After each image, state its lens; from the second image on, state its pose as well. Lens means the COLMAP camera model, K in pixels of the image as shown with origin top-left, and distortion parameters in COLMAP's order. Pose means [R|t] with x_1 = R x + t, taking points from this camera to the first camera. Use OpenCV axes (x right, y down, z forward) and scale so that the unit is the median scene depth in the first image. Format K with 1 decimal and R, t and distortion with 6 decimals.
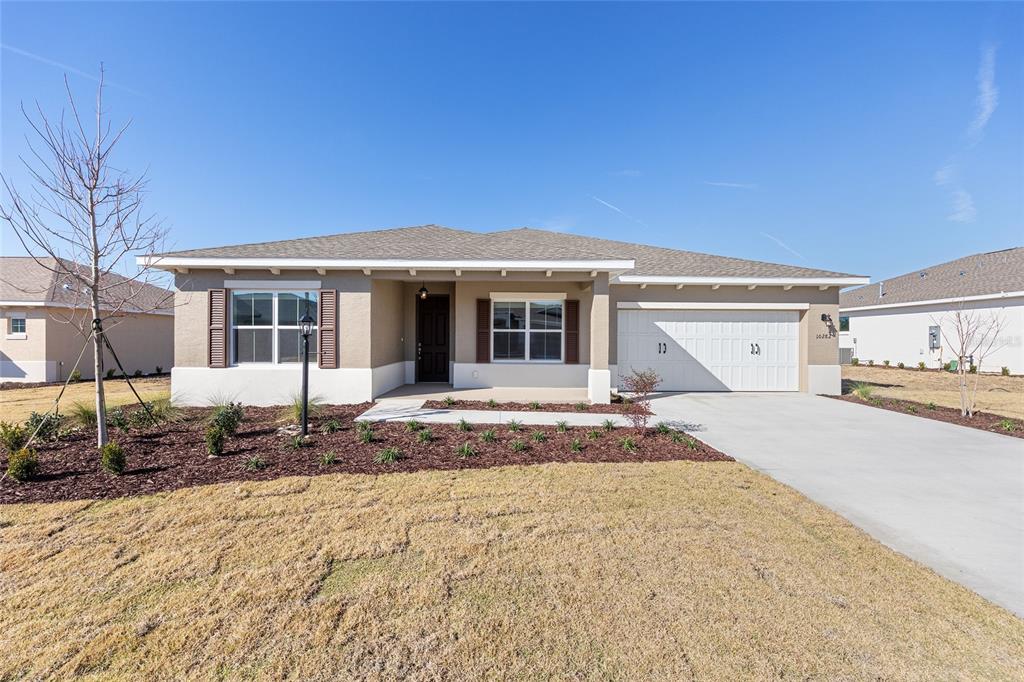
lens RADIAL K [[414.5, 0, 514.8], [0, 414.5, 341.9], [0, 0, 1]] dist [0.003830, 0.000475]
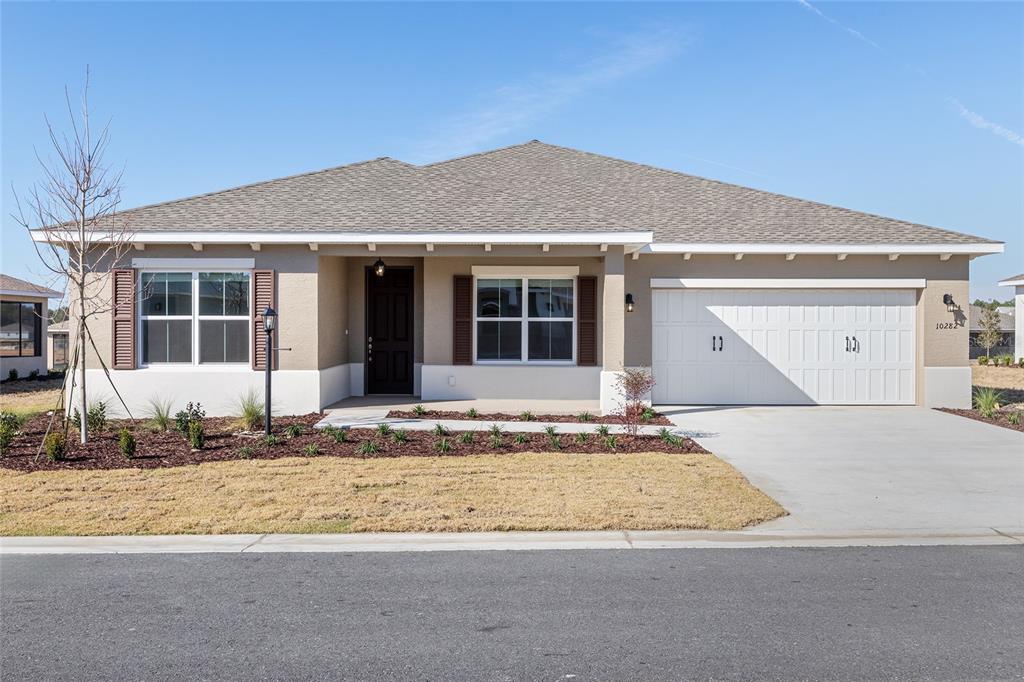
lens RADIAL K [[1032.1, 0, 511.8], [0, 1032.1, 339.8], [0, 0, 1]] dist [-0.008010, 0.000000]
pose [[0.999410, -0.002928, -0.034232, 0.080912], [0.003212, 0.999961, 0.008250, -0.008061], [0.034207, -0.008355, 0.999380, -0.900429]]
